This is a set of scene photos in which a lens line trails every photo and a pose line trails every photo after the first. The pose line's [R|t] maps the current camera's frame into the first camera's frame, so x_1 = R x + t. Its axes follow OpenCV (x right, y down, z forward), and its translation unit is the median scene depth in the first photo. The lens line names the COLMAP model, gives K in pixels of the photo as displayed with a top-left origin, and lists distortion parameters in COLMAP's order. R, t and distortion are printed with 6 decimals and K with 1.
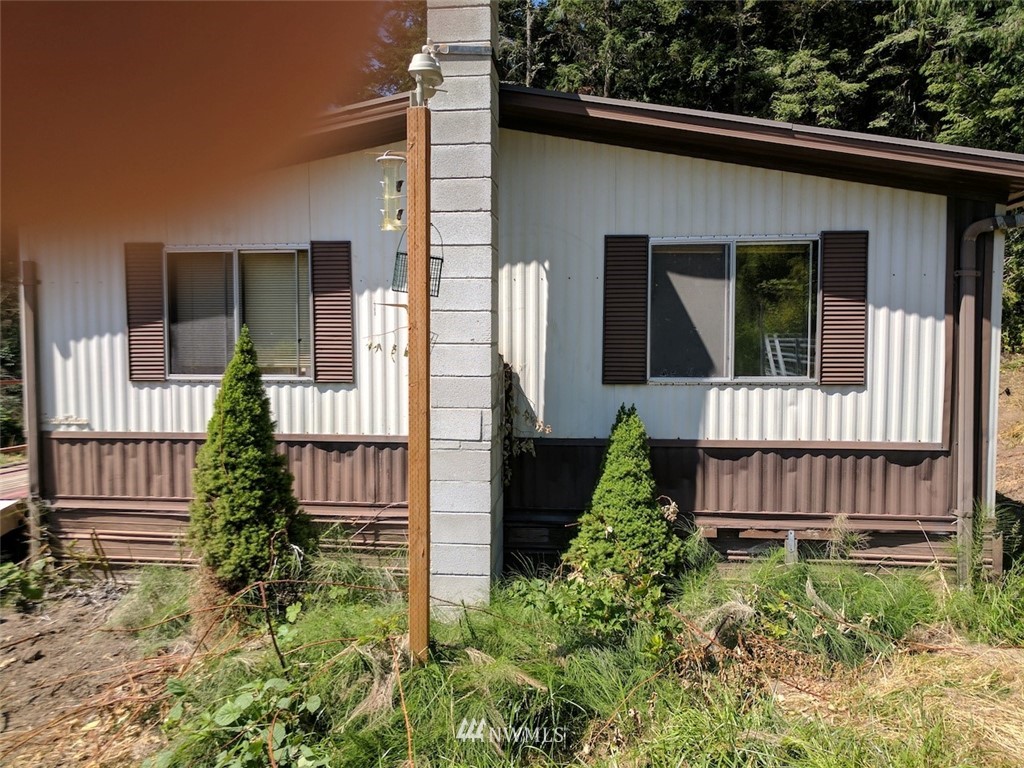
lens RADIAL K [[751.6, 0, 513.3], [0, 751.6, 384.2], [0, 0, 1]] dist [-0.000514, 0.011713]
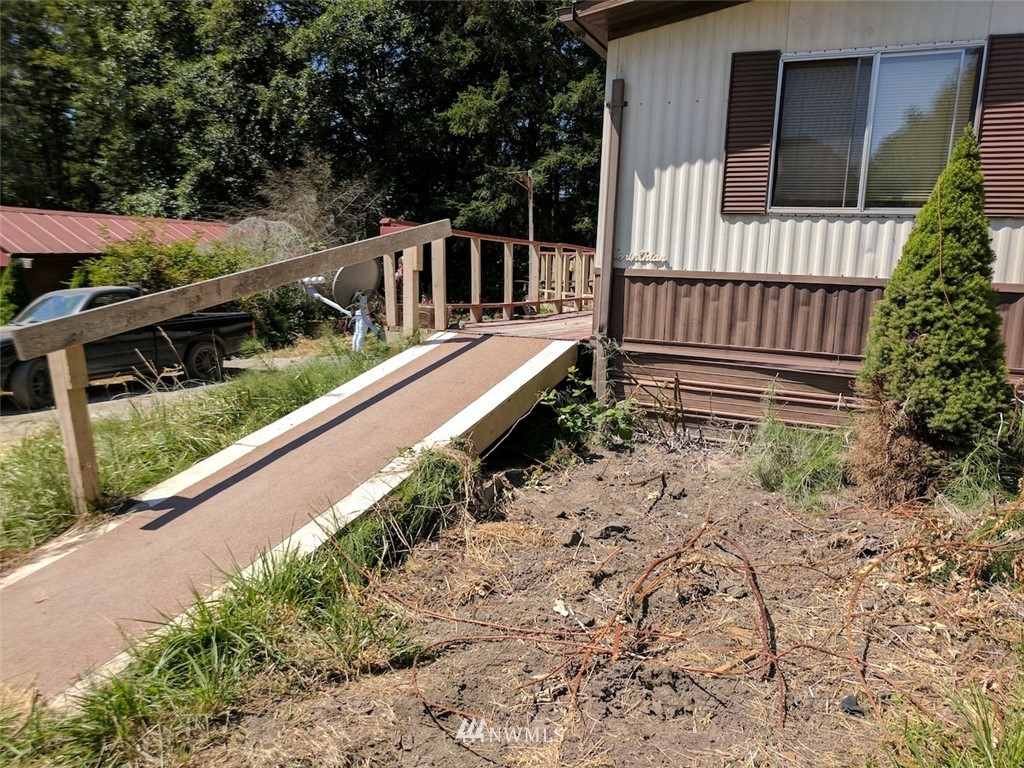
lens RADIAL K [[751.6, 0, 509.4], [0, 751.6, 381.5], [0, 0, 1]] dist [-0.000514, 0.011713]
pose [[0.952243, 0.084594, -0.293389, -0.470812], [-0.057289, 0.993291, 0.100456, 0.118096], [0.299919, -0.078850, 0.950700, 0.057981]]
